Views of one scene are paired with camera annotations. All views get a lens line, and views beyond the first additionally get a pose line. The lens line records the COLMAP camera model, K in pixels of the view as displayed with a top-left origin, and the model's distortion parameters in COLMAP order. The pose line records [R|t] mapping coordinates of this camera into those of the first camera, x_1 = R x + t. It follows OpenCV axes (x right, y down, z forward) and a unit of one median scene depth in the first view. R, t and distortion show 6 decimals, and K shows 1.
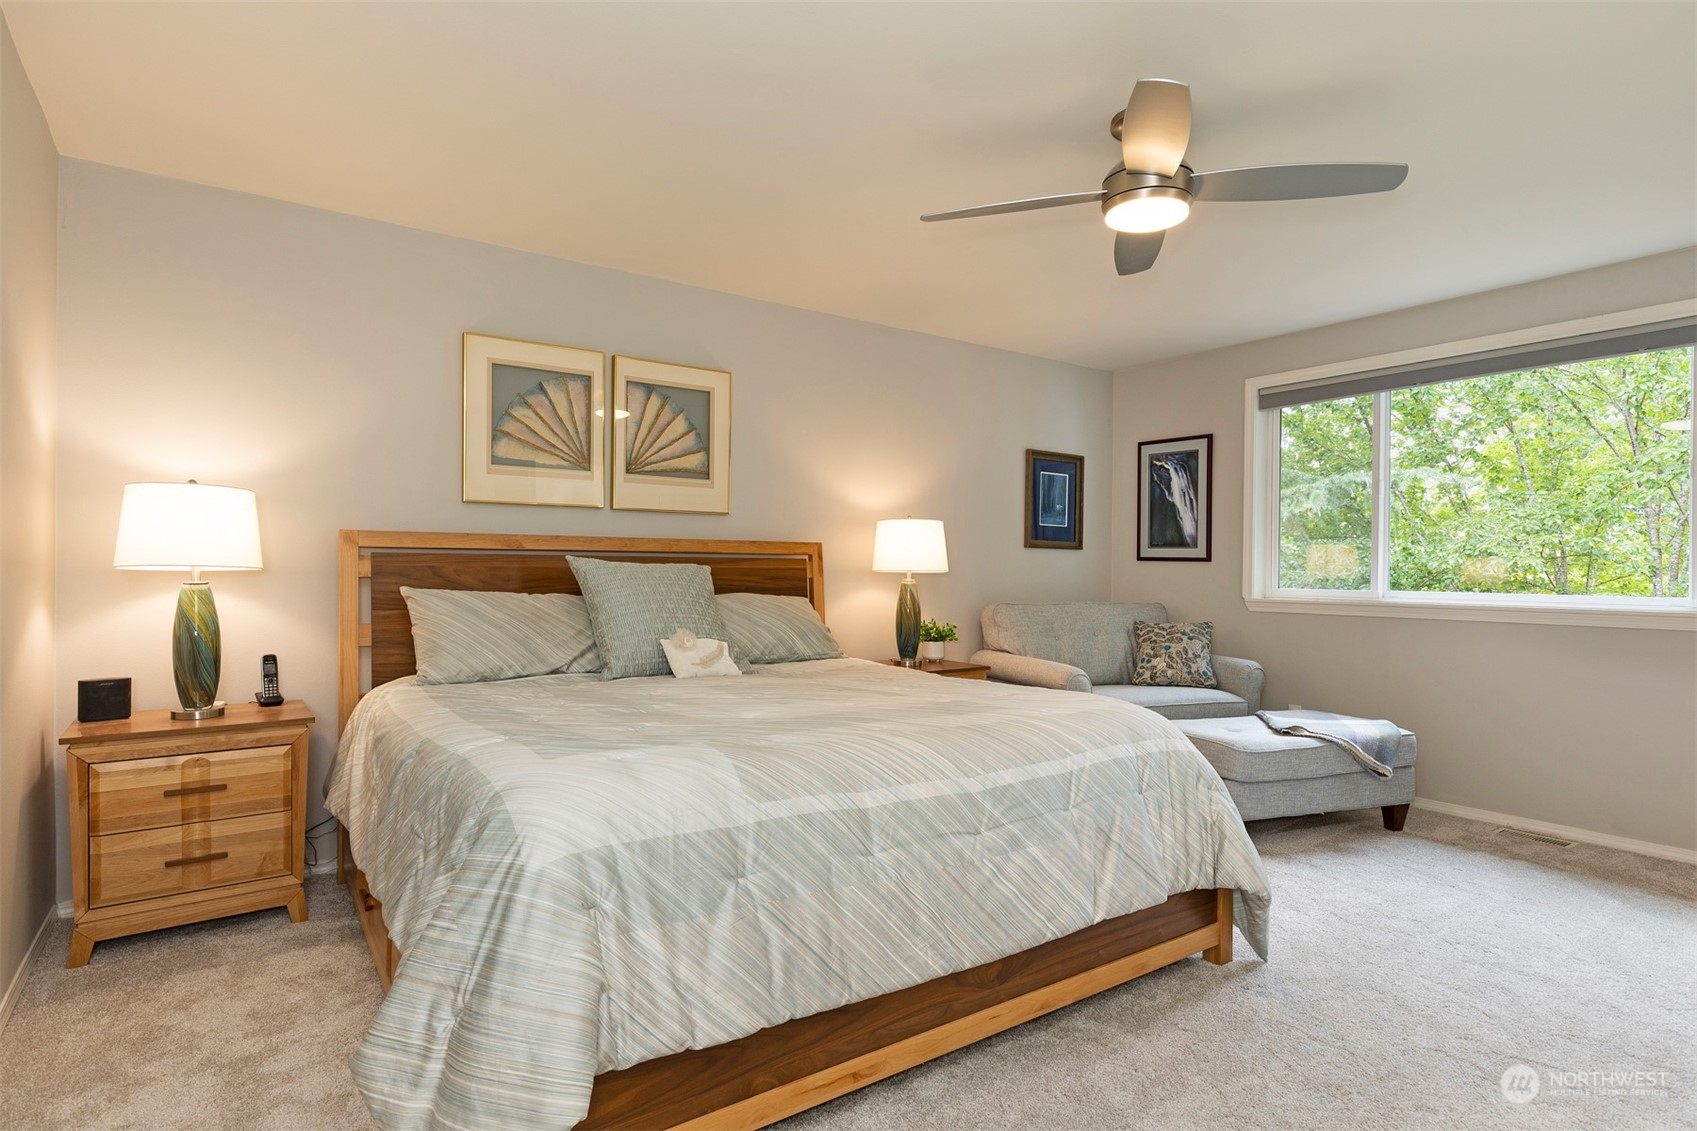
lens RADIAL K [[942.6, 0, 841.8], [0, 942.6, 572.3], [0, 0, 1]] dist [0.013578, -0.002096]
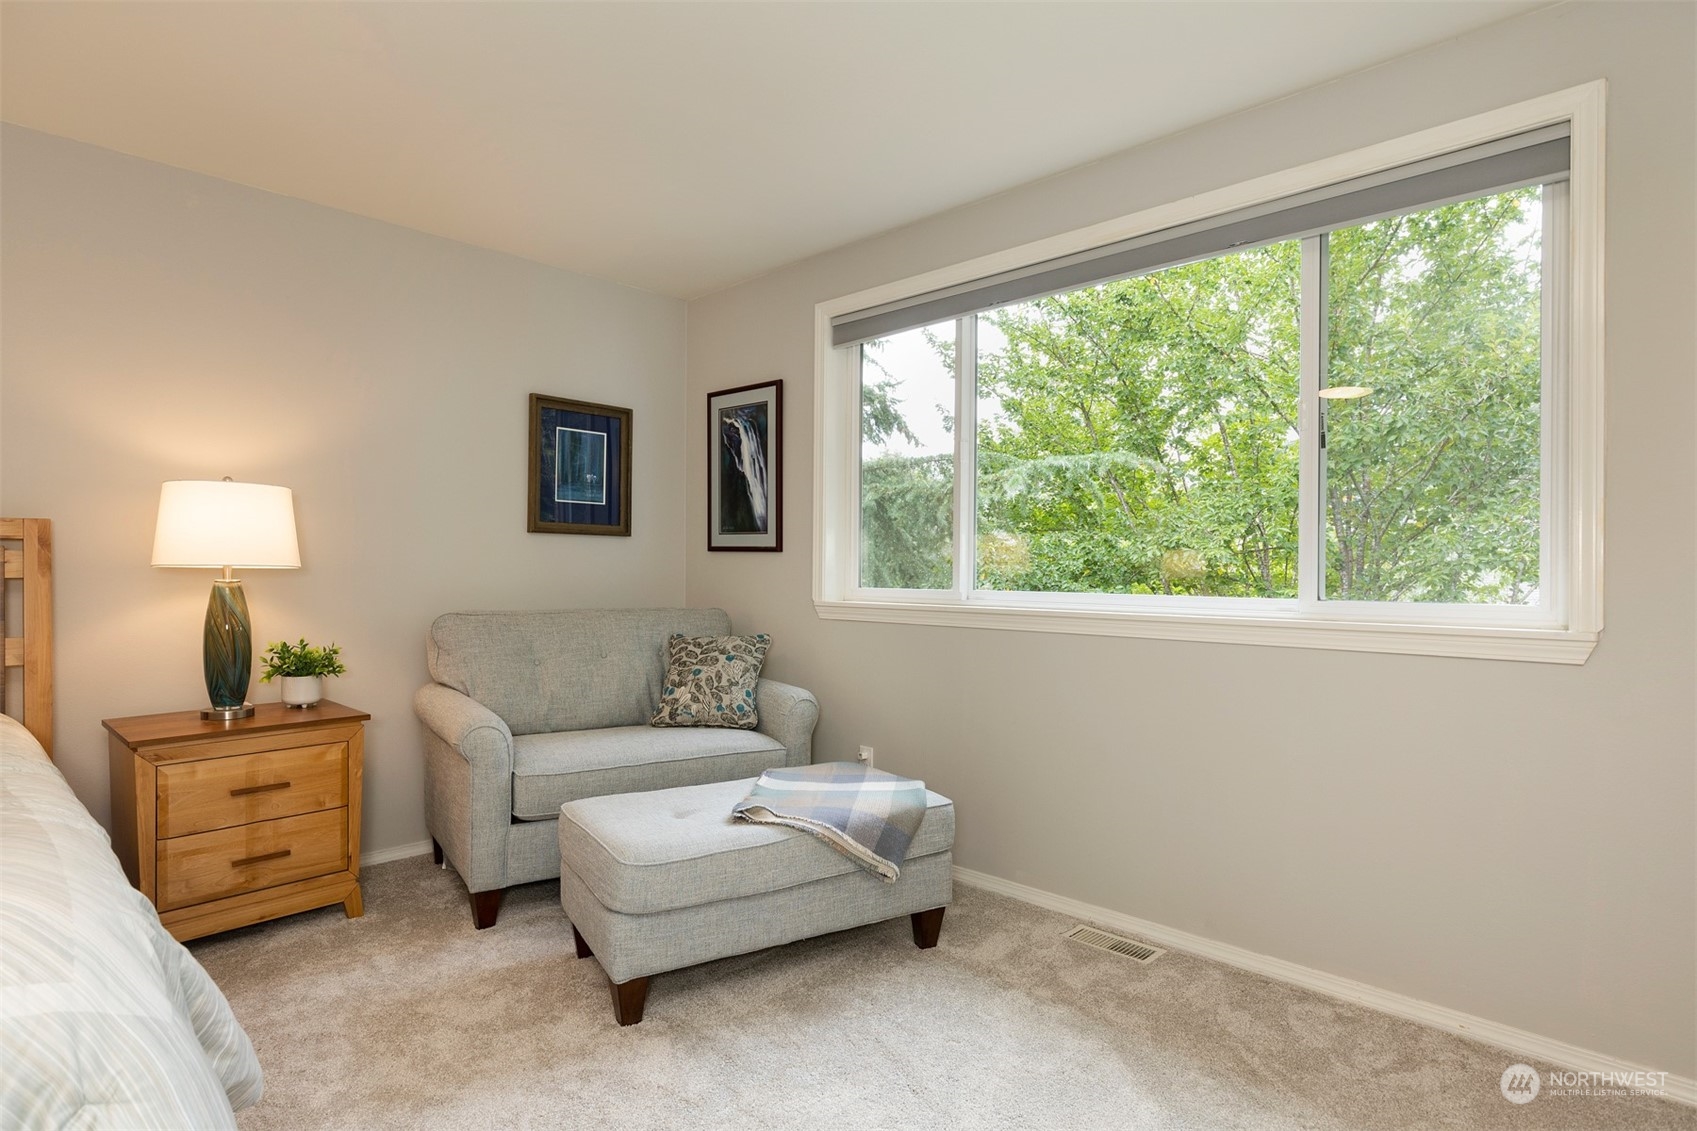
lens RADIAL K [[942.6, 0, 857.1], [0, 942.6, 563.6], [0, 0, 1]] dist [0.013578, -0.002096]
pose [[0.980080, -0.003893, 0.198563, 0.310461], [0.005258, 0.999966, -0.006352, 0.003029], [-0.198531, 0.007269, 0.980068, 0.269480]]
